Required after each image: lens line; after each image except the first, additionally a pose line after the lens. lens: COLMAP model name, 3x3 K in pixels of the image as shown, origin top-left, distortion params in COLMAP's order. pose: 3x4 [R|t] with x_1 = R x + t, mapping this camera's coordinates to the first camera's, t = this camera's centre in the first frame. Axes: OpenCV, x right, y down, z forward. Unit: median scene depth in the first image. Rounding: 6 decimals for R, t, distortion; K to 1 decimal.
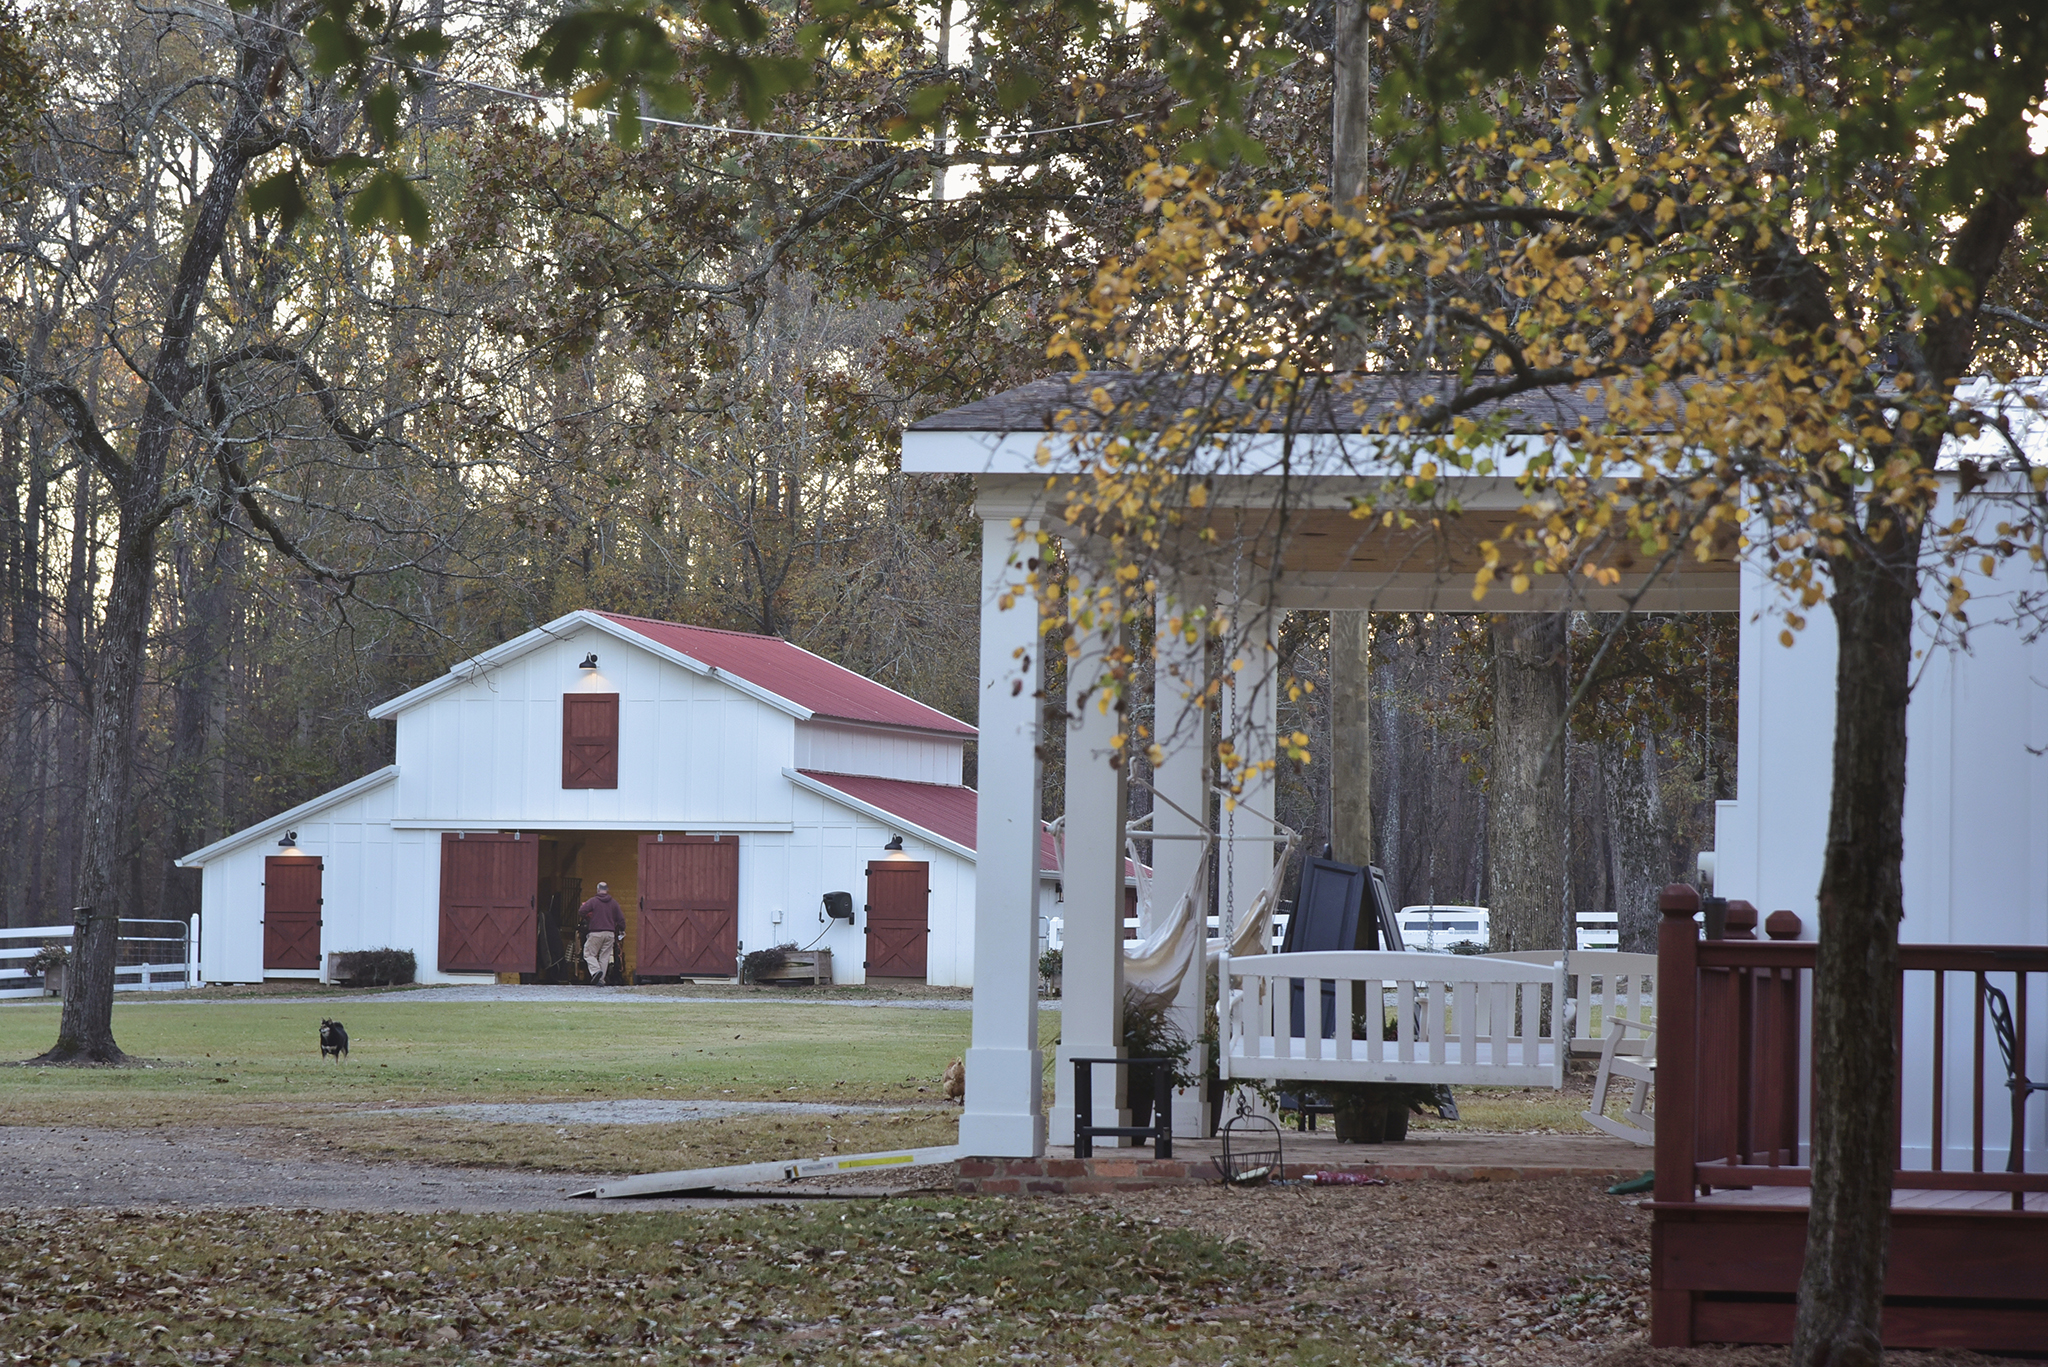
lens RADIAL K [[6883.2, 0, 1023.1], [0, 6883.2, 684.8], [0, 0, 1]] dist [0.050028, 0.000000]
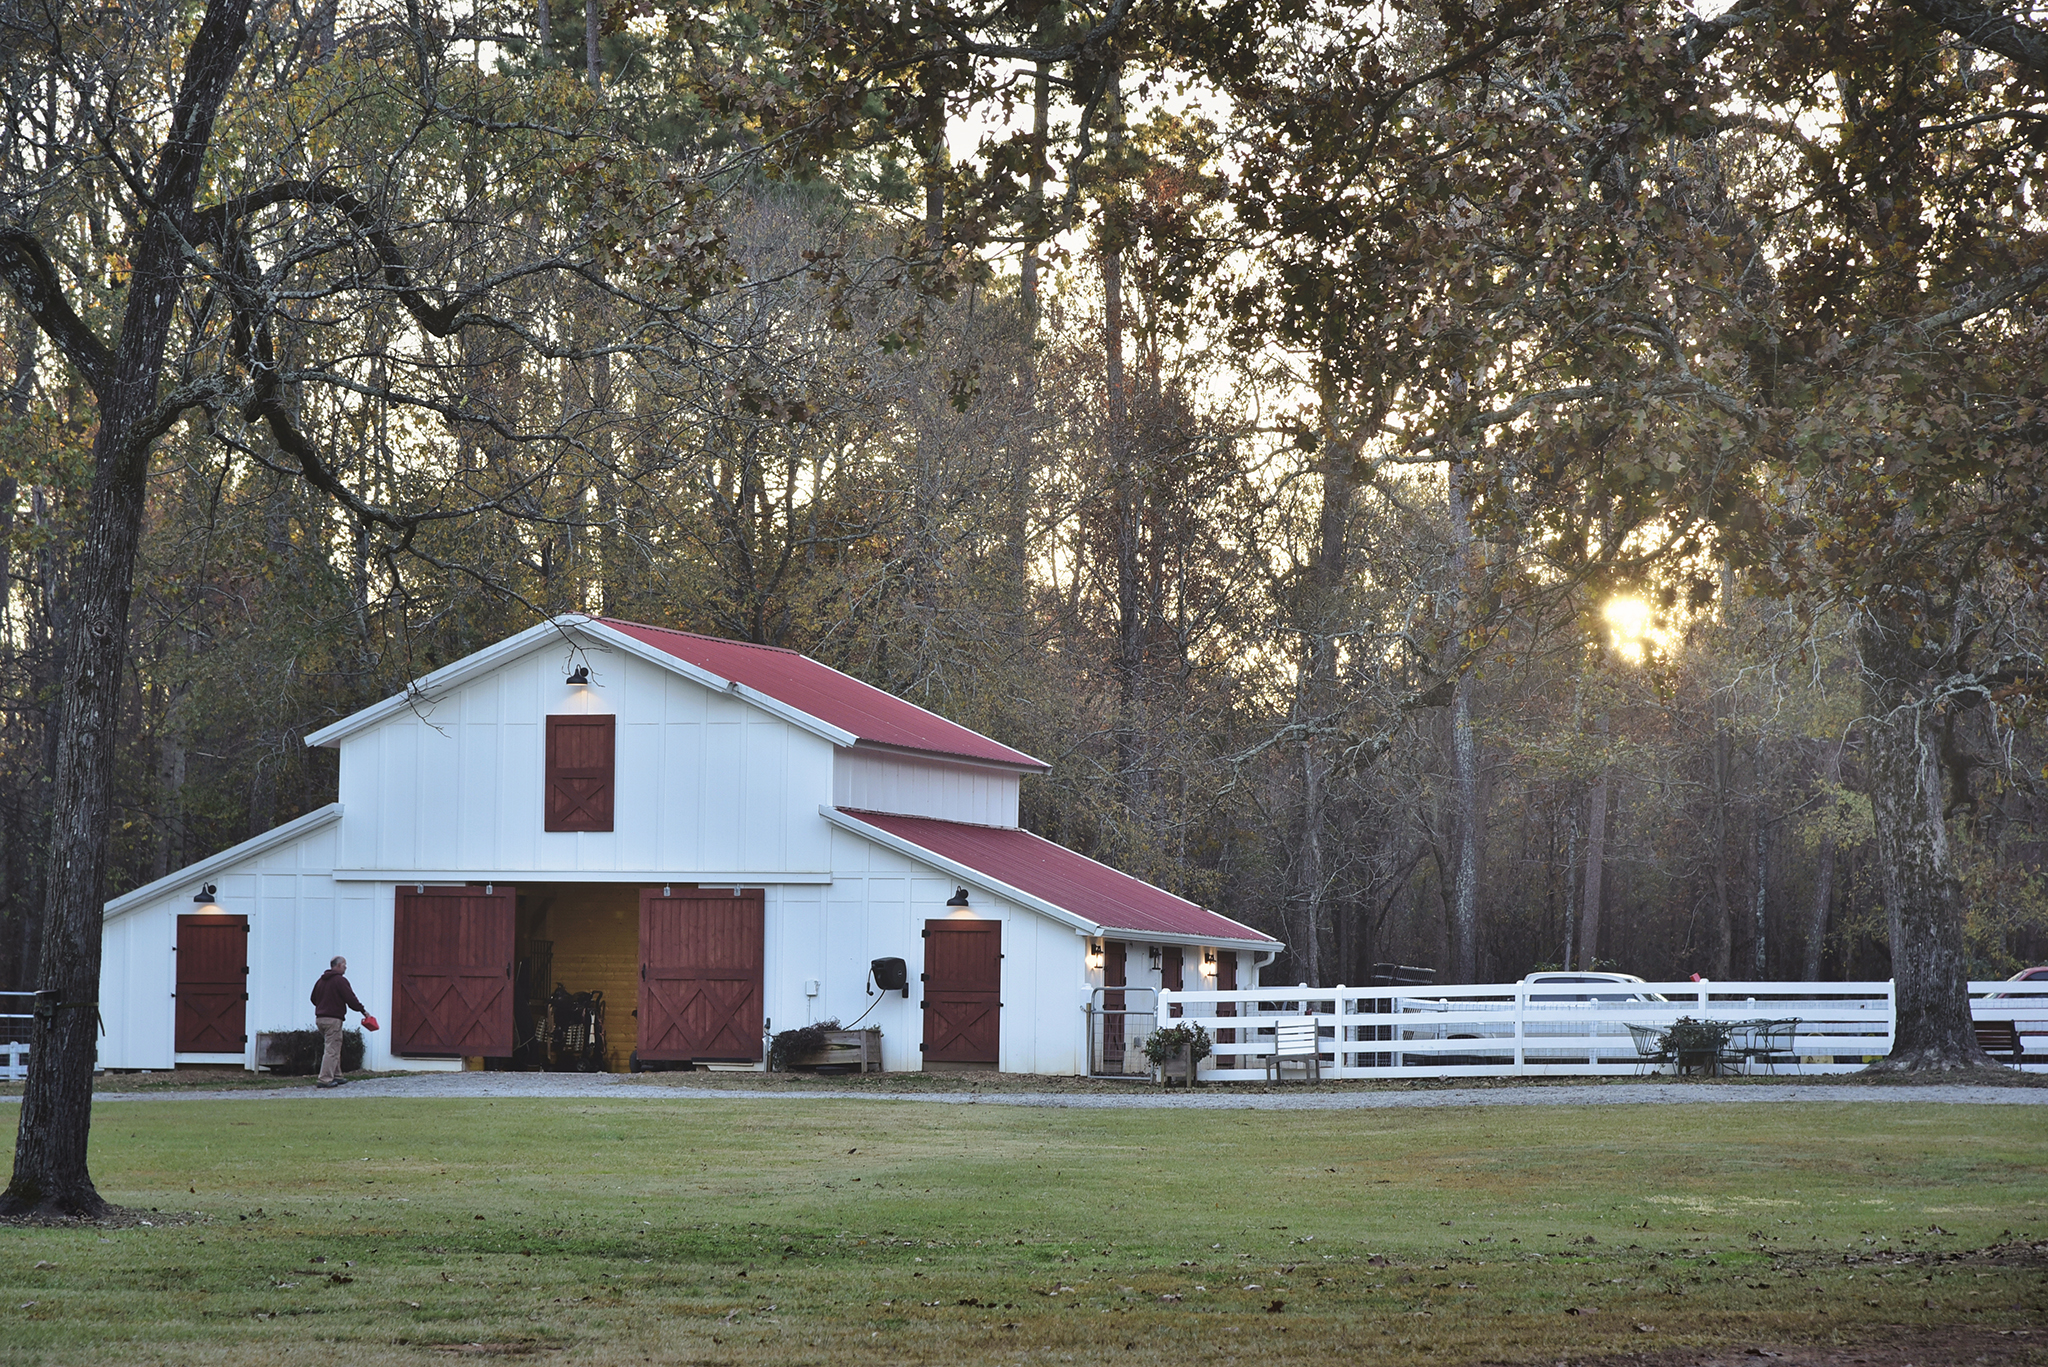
lens RADIAL K [[6883.2, 0, 1024.0], [0, 6883.2, 685.7], [0, 0, 1]] dist [0.050028, 0.000000]
pose [[0.999513, -0.000461, 0.031189, -0.035657], [0.000711, 0.999968, -0.008014, 0.004370], [-0.031185, 0.008032, 0.999481, 0.182183]]
